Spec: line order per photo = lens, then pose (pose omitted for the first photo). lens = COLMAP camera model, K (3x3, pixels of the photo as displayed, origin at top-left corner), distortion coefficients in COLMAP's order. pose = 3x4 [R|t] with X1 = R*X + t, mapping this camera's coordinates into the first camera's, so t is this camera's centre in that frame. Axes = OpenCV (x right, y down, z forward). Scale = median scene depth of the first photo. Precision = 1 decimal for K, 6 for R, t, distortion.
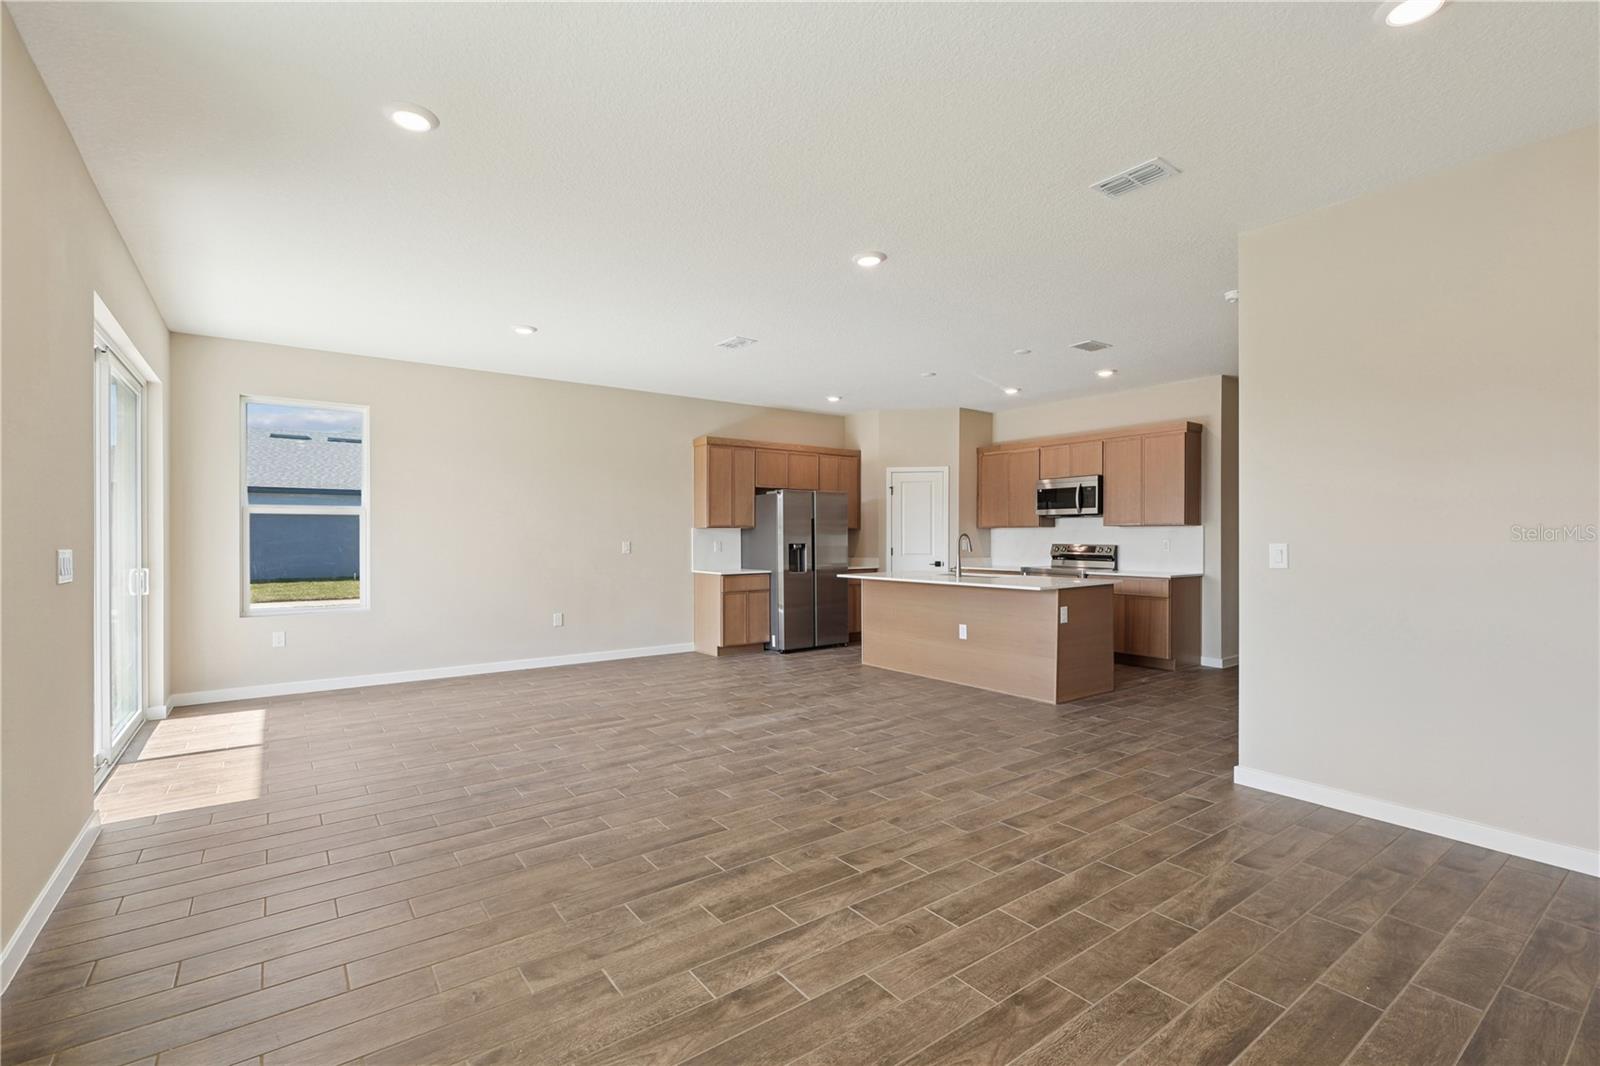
lens RADIAL K [[713.2, 0, 797.8], [0, 713.2, 540.9], [0, 0, 1]] dist [-0.003066, 0.000123]
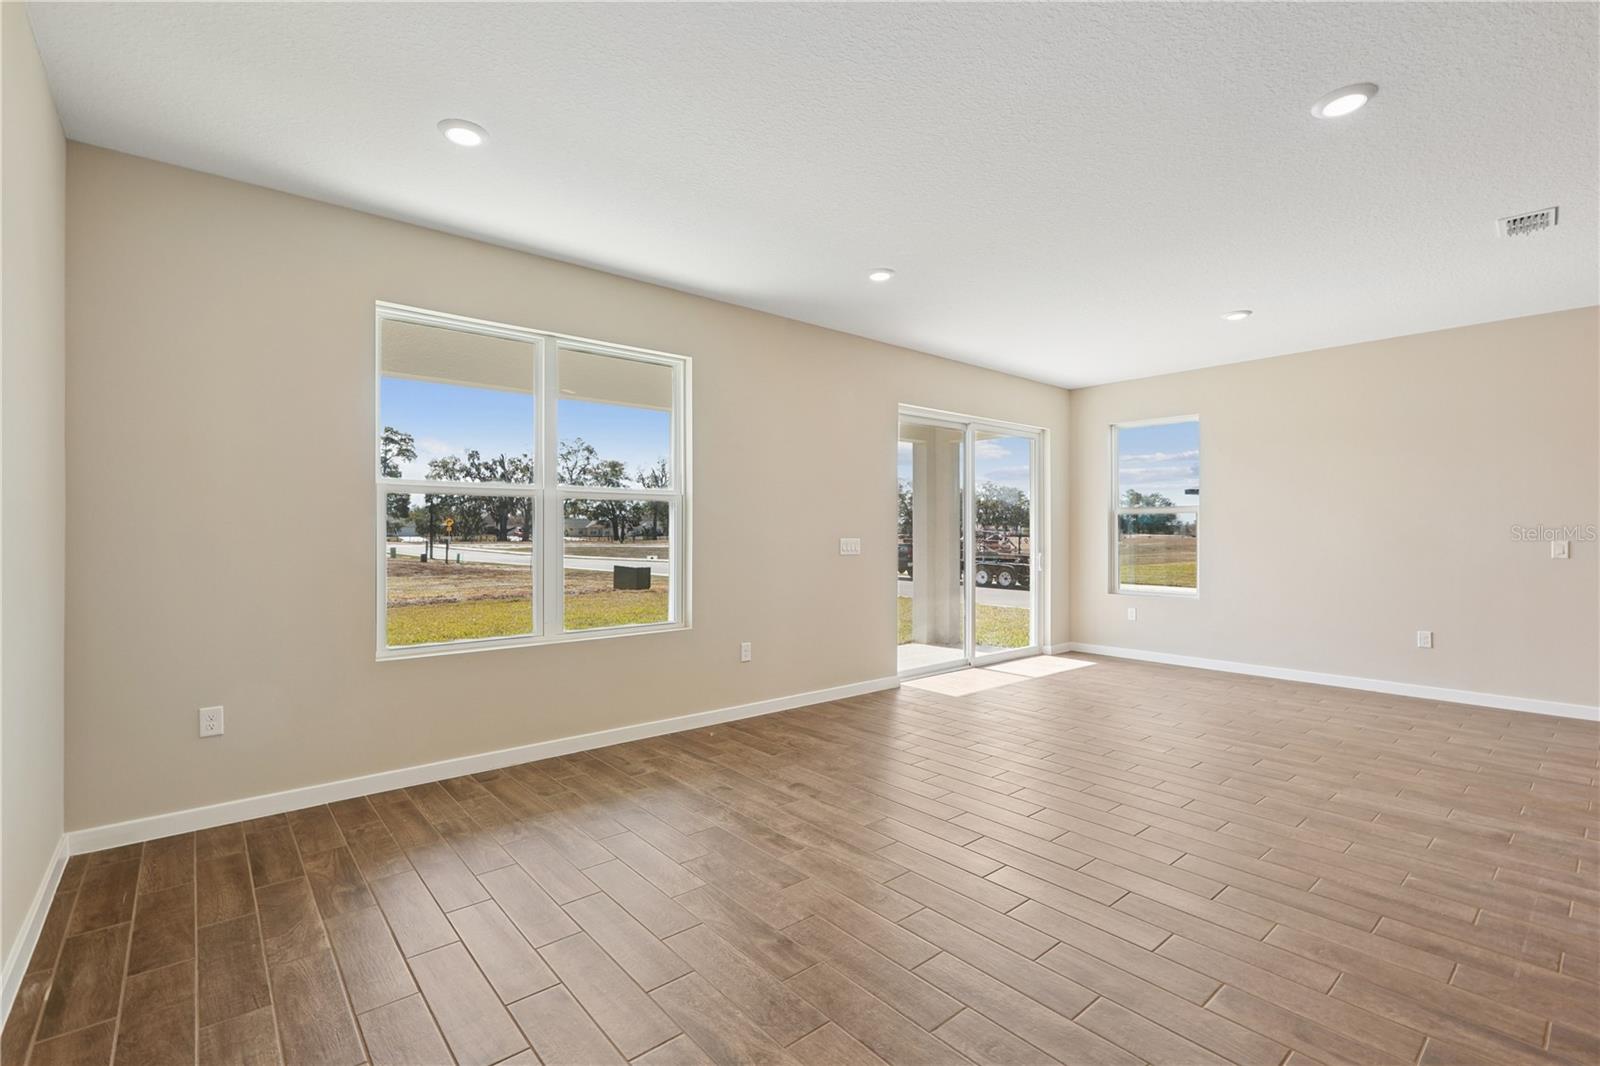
lens RADIAL K [[713.2, 0, 791.8], [0, 713.2, 530.6], [0, 0, 1]] dist [-0.003066, 0.000123]
pose [[0.068750, -0.001931, -0.997632, 0.393459], [-0.007775, 0.999967, -0.002471, -0.001347], [0.997604, 0.007927, 0.068732, 0.254443]]
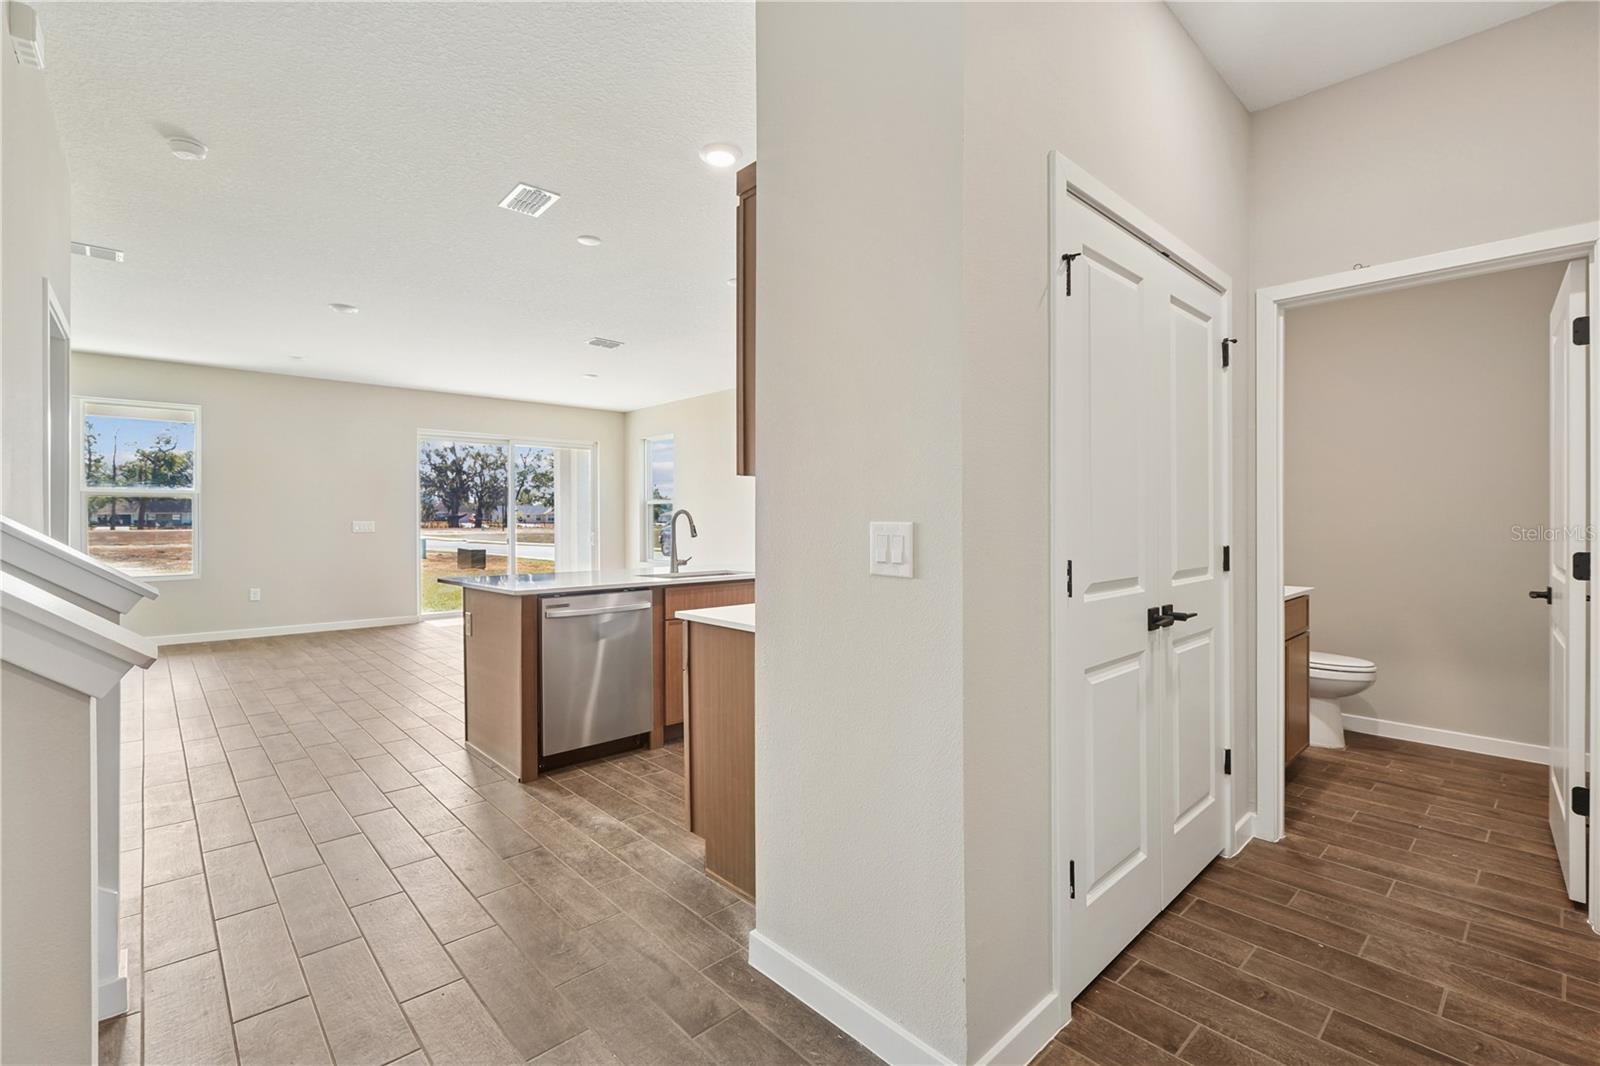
lens RADIAL K [[713.2, 0, 800.8], [0, 713.2, 517.7], [0, 0, 1]] dist [-0.003066, 0.000123]
pose [[0.115752, -0.000517, -0.993278, 0.848365], [-0.005137, 0.999986, -0.001119, -0.003078], [0.993265, 0.005232, 0.115747, 0.941243]]
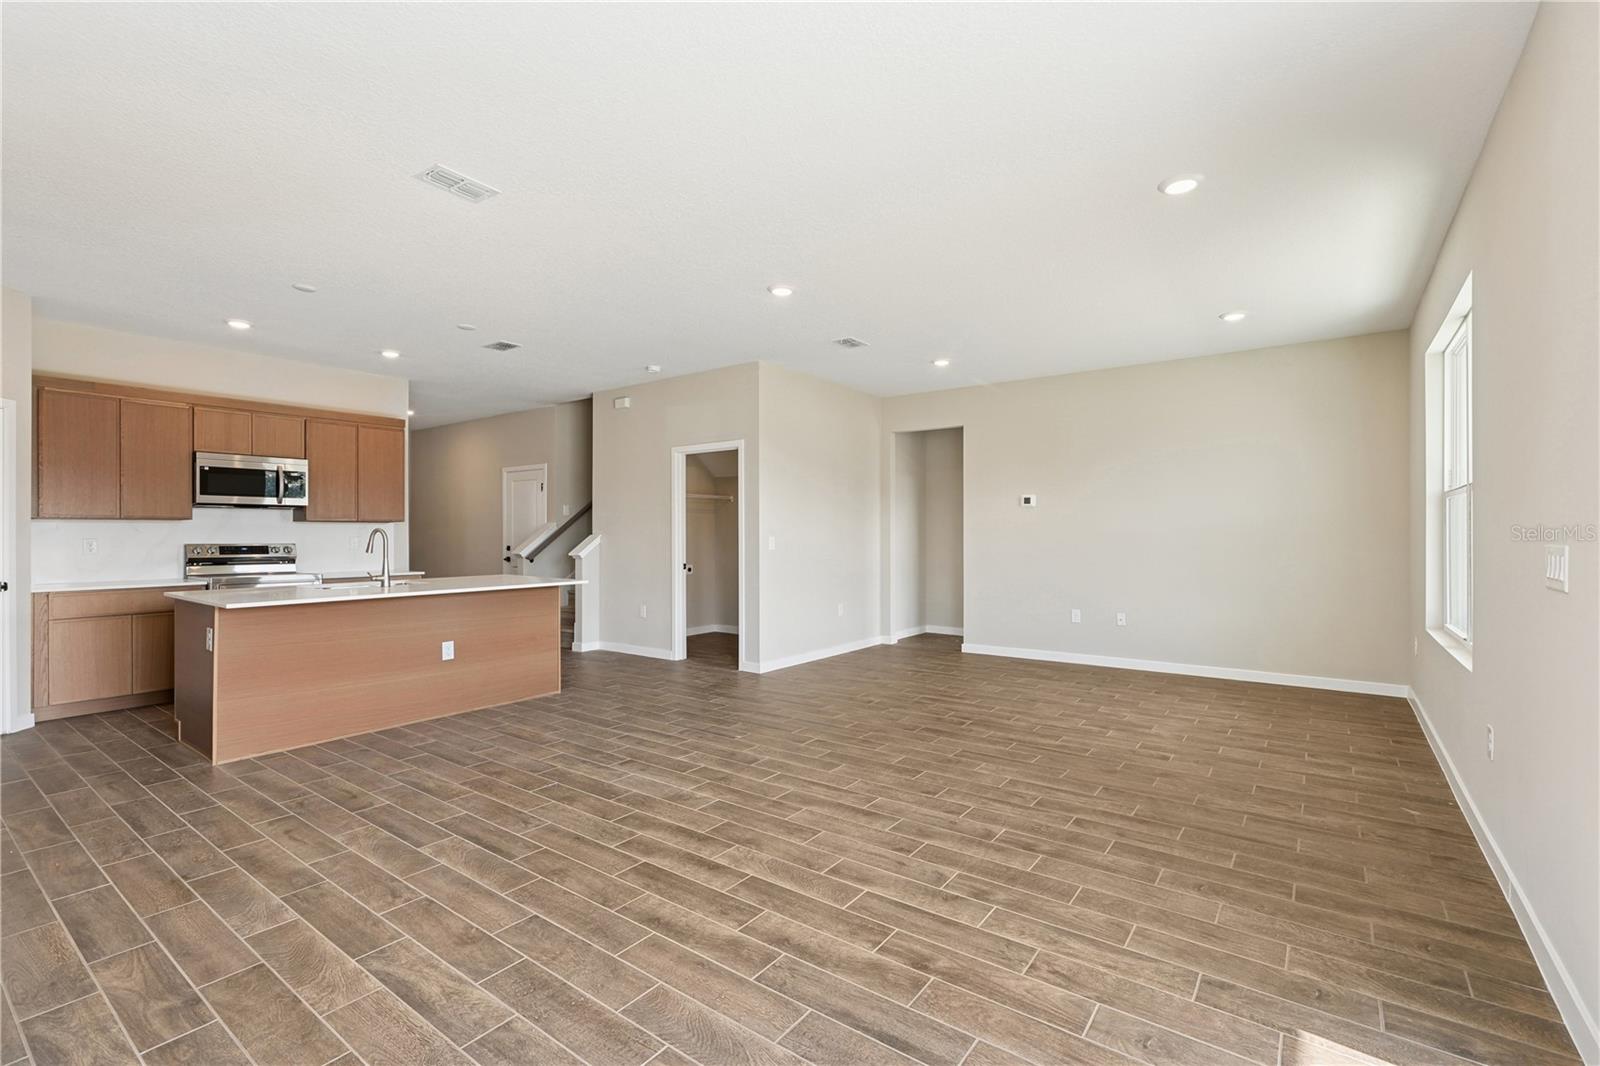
lens RADIAL K [[713.2, 0, 798.2], [0, 713.2, 540.6], [0, 0, 1]] dist [-0.003066, 0.000123]
pose [[-0.297731, -0.003901, 0.954642, -0.557164], [0.007099, 0.999955, 0.006300, 0.000664], [-0.954623, 0.008653, -0.297690, 0.733365]]
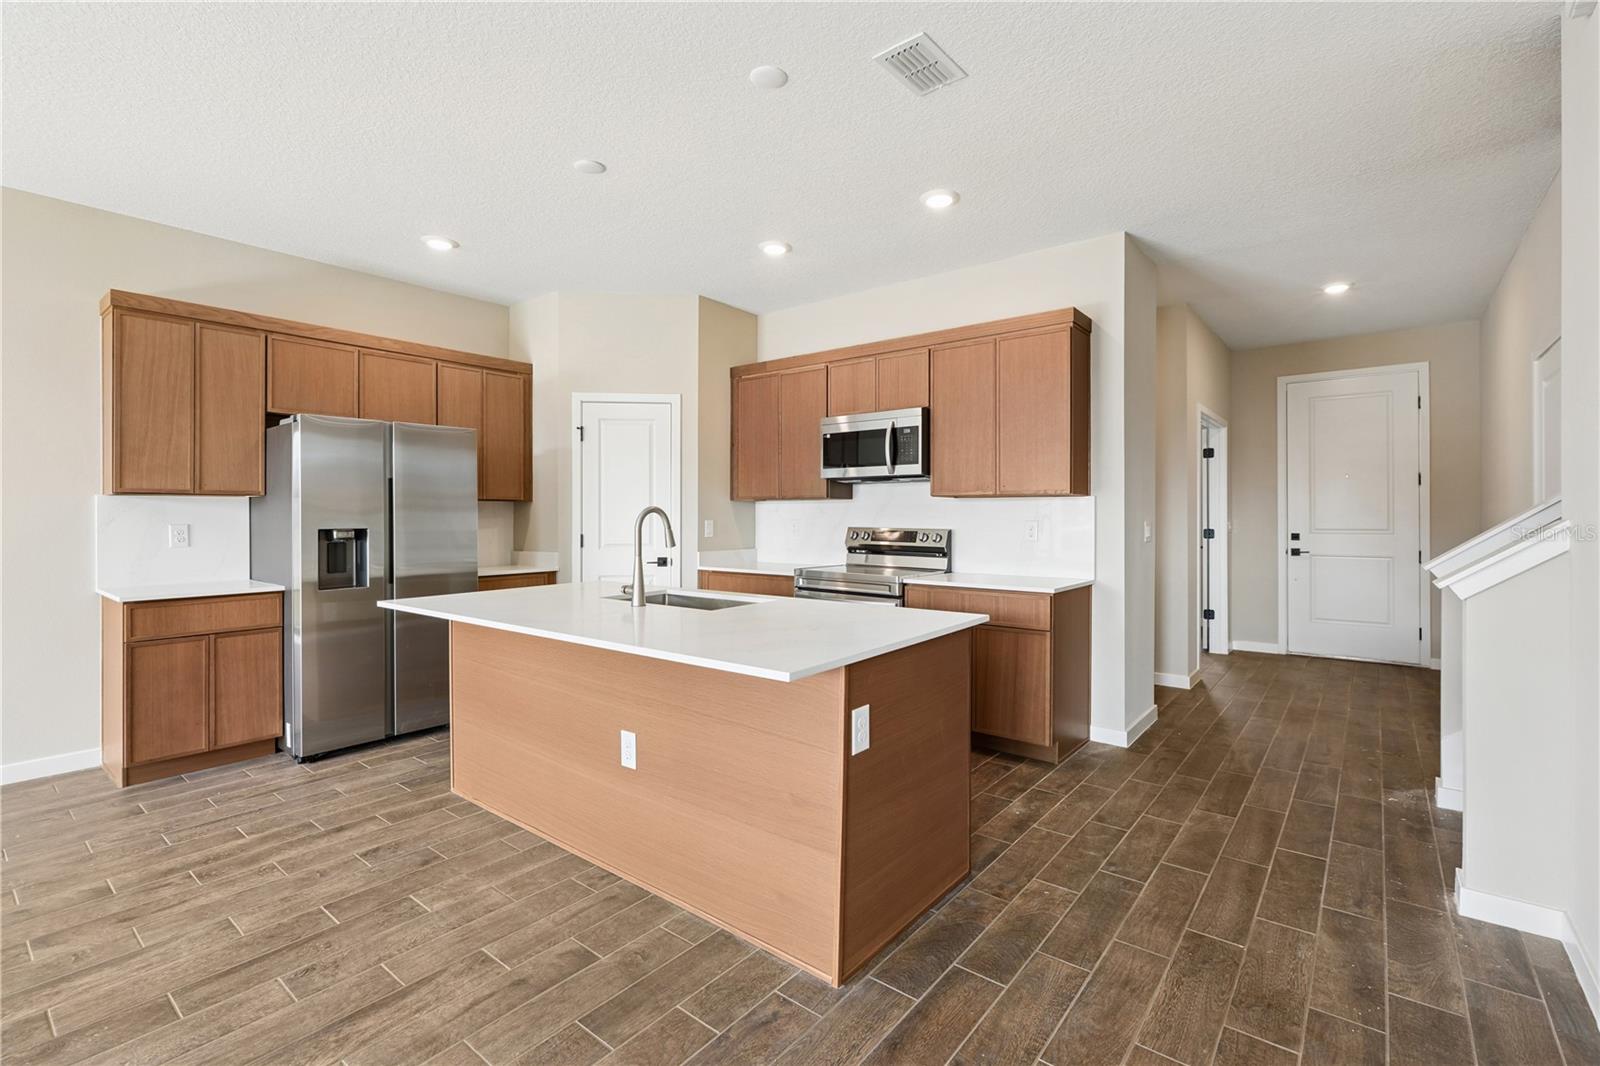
lens RADIAL K [[713.2, 0, 810.0], [0, 713.2, 527.1], [0, 0, 1]] dist [-0.003066, 0.000123]
pose [[0.962900, -0.003865, 0.269832, 0.189386], [0.000693, 0.999930, 0.011850, -0.003372], [-0.269858, -0.011224, 0.962835, 0.496923]]
